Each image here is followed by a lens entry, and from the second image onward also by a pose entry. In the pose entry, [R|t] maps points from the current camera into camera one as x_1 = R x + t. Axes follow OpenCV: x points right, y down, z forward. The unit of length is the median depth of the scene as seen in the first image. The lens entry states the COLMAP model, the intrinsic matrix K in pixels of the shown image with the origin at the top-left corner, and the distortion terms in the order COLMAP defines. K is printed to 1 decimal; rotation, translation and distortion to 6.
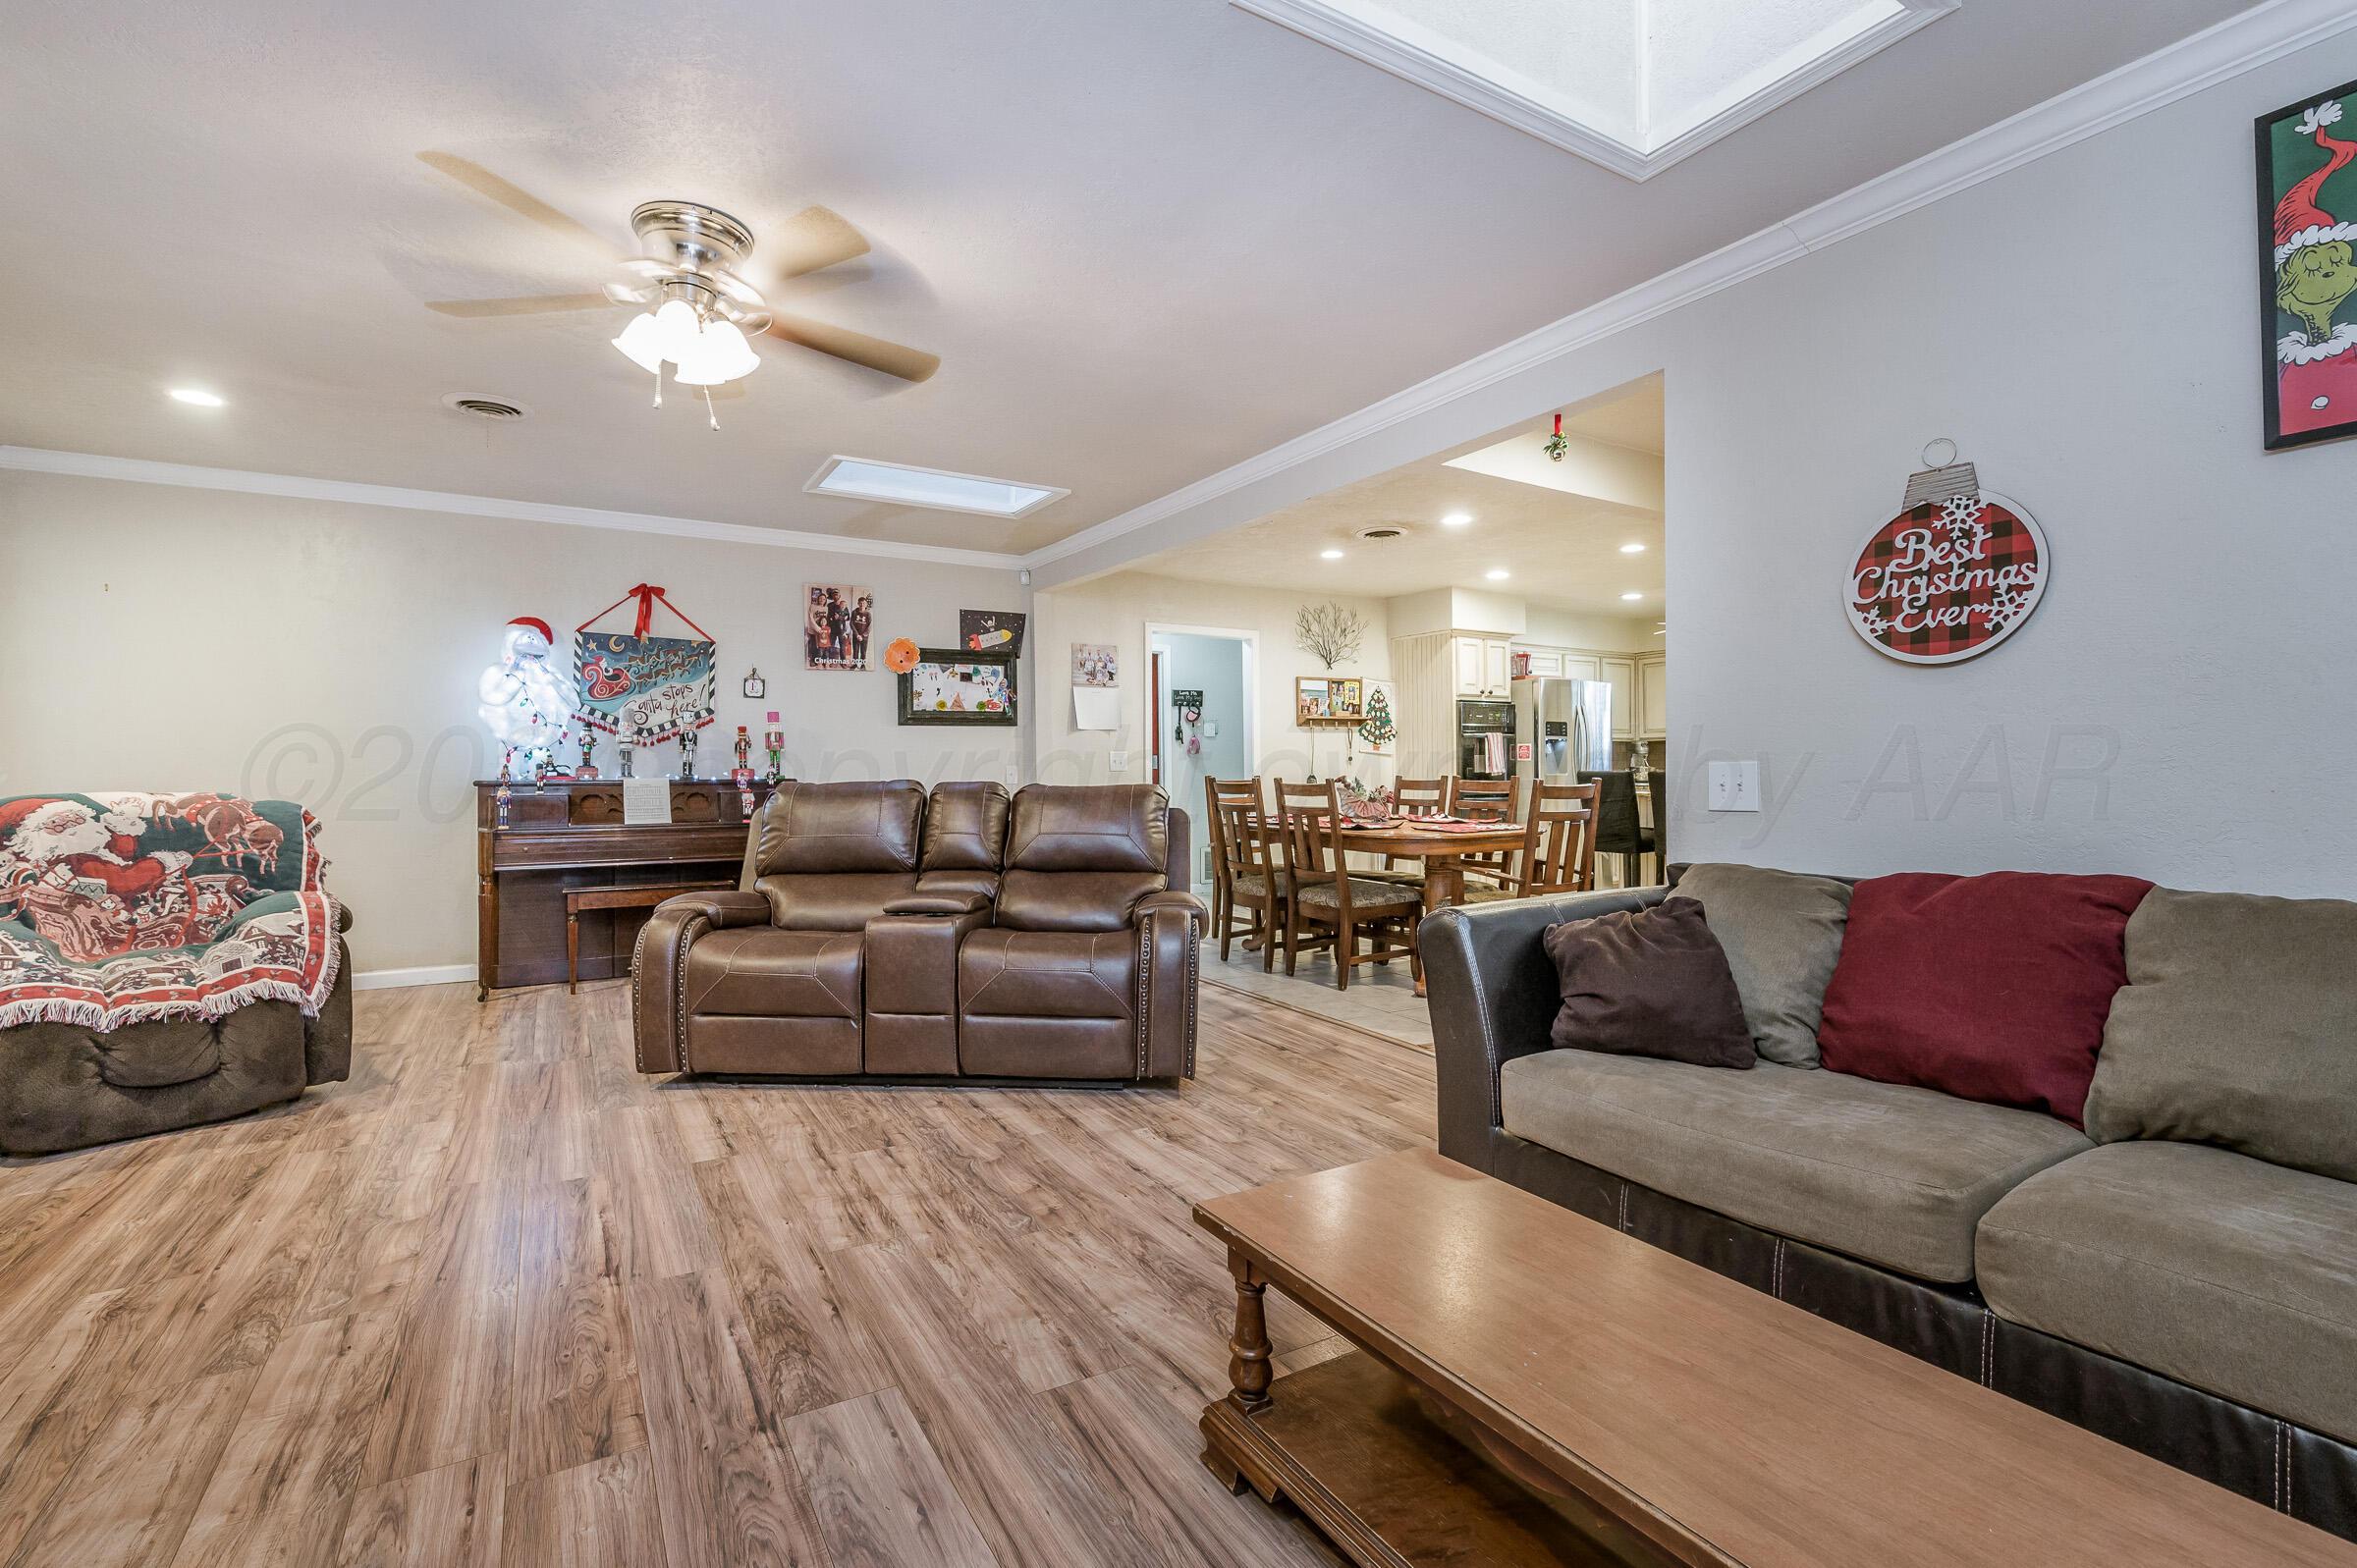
lens RADIAL K [[1023.8, 0, 1153.8], [0, 1023.8, 772.0], [0, 0, 1]] dist [-0.008914, 0.000533]
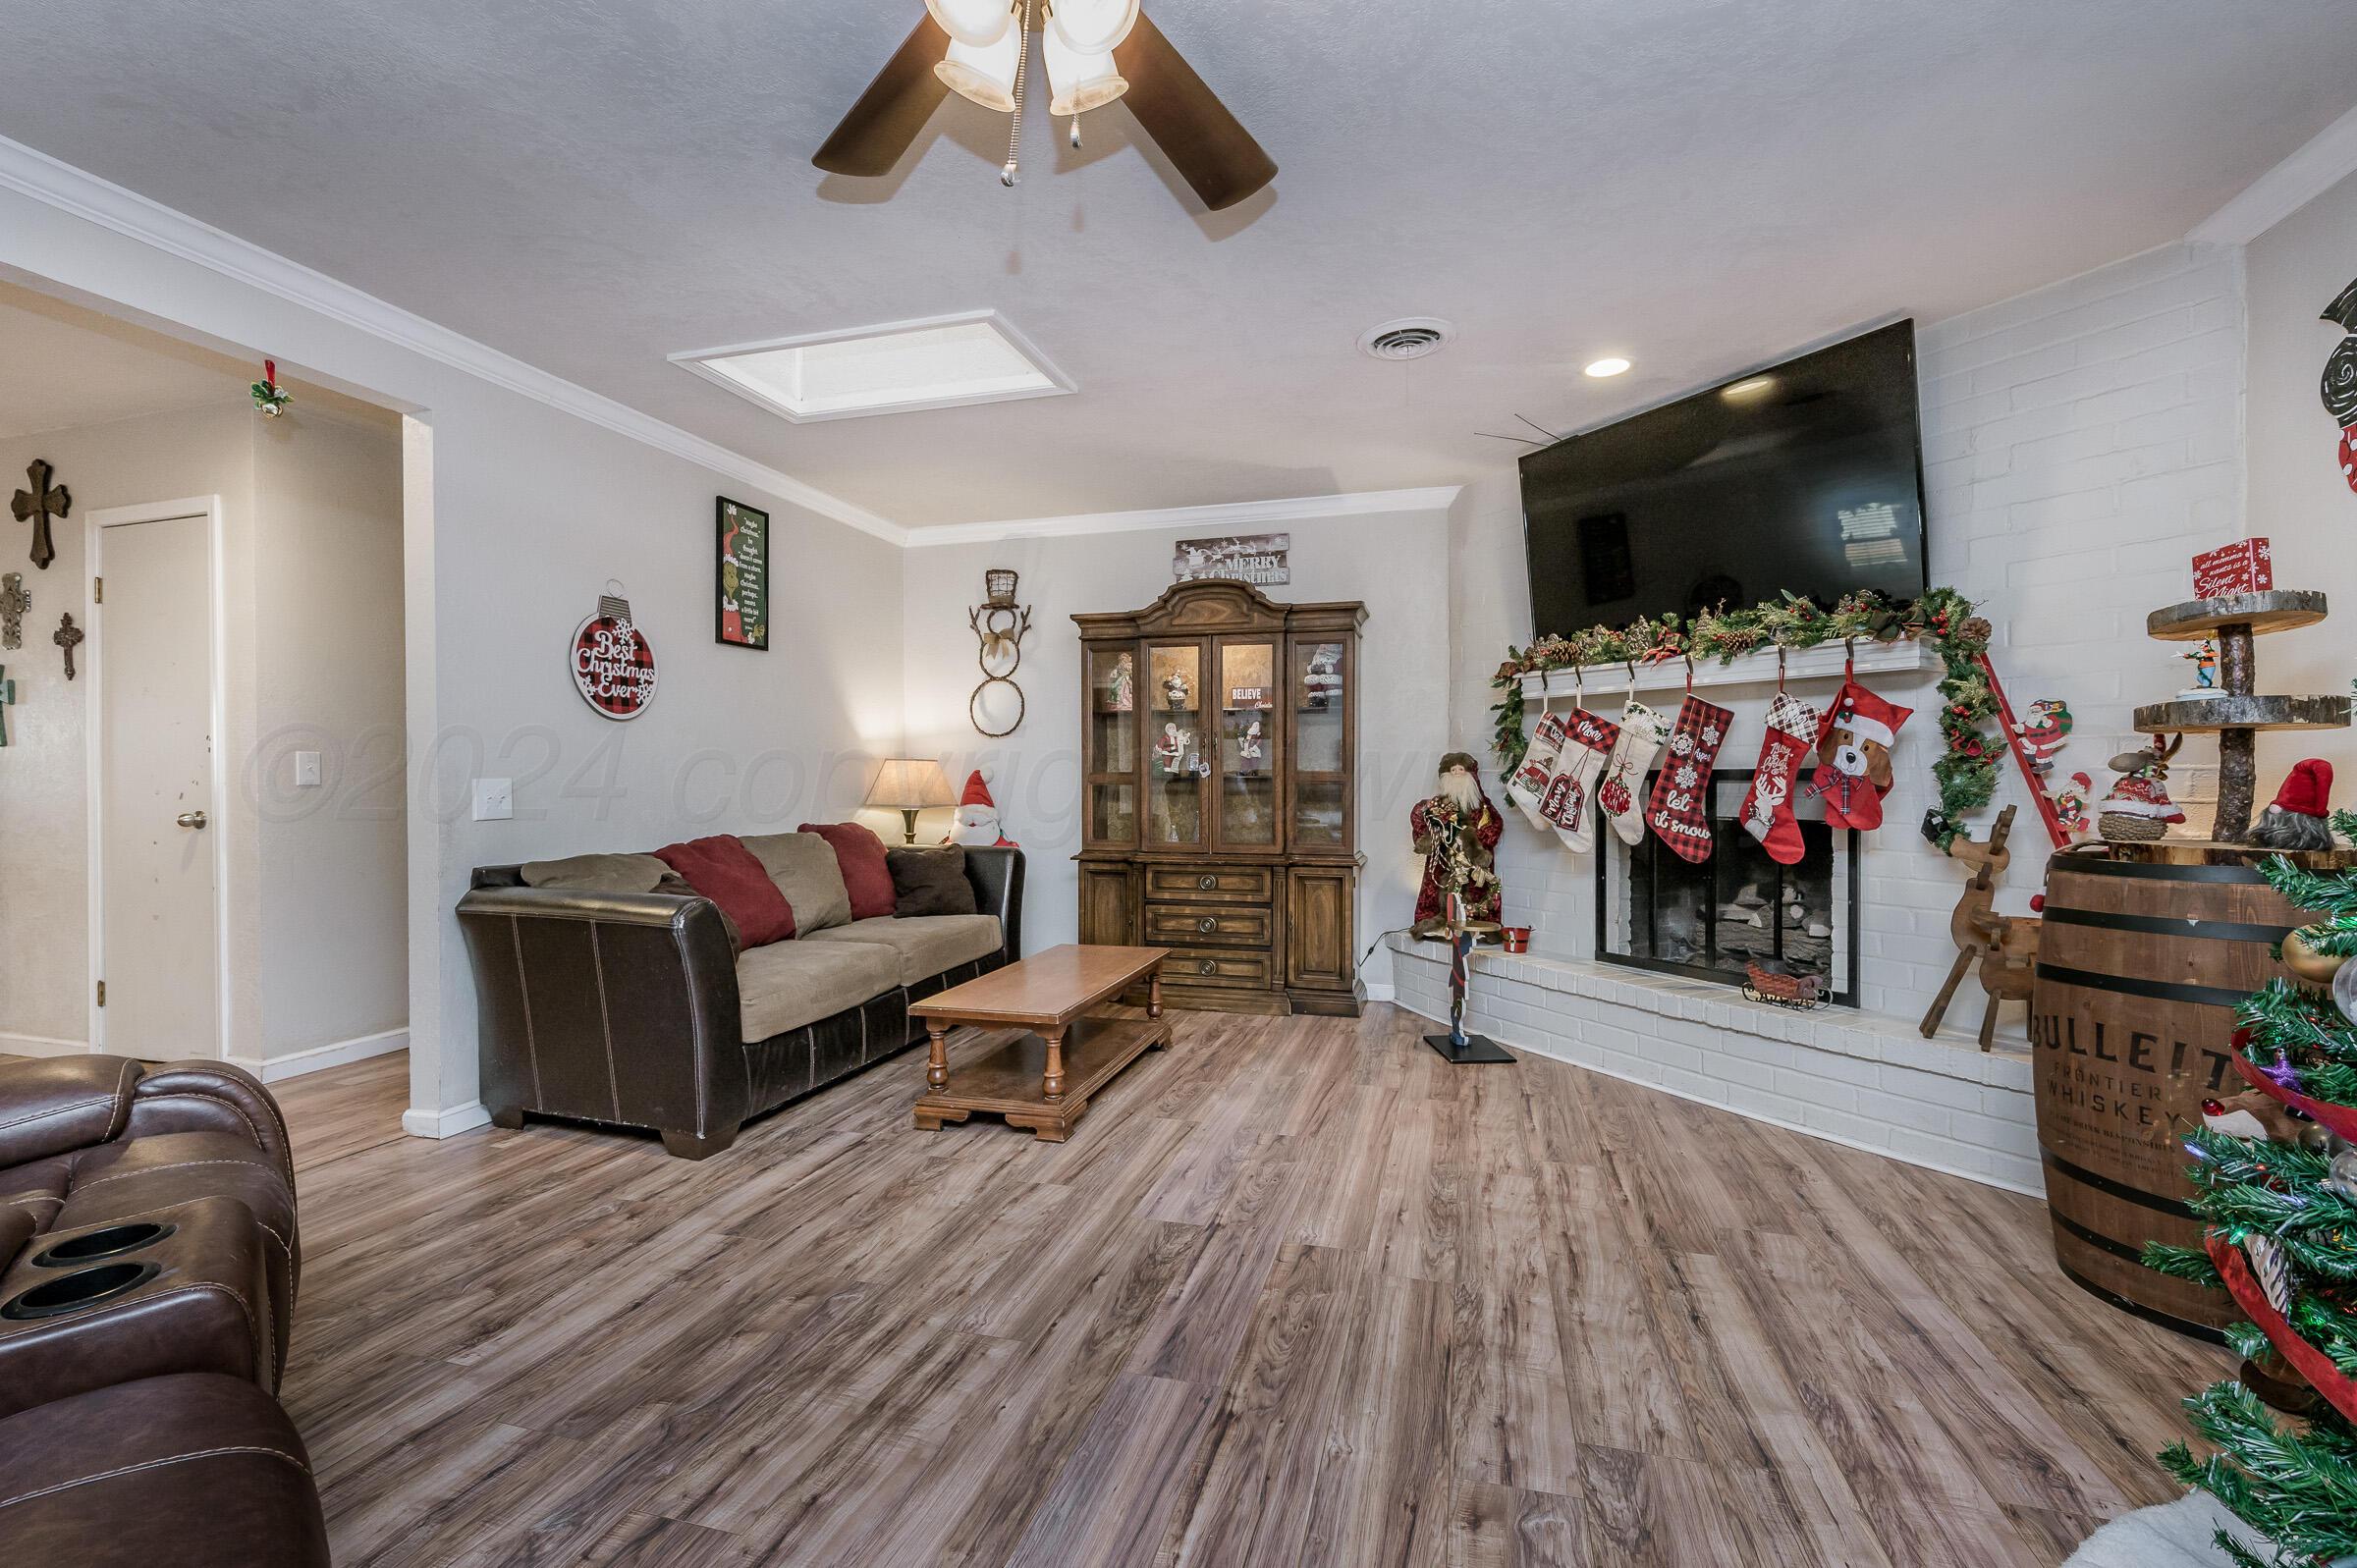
lens RADIAL K [[1023.8, 0, 1157.0], [0, 1023.8, 792.2], [0, 0, 1]] dist [-0.008914, 0.000533]
pose [[-0.674696, -0.002951, 0.738089, -1.021748], [0.007717, 0.999909, 0.011052, -0.001143], [-0.738055, 0.013152, -0.674612, 1.483716]]
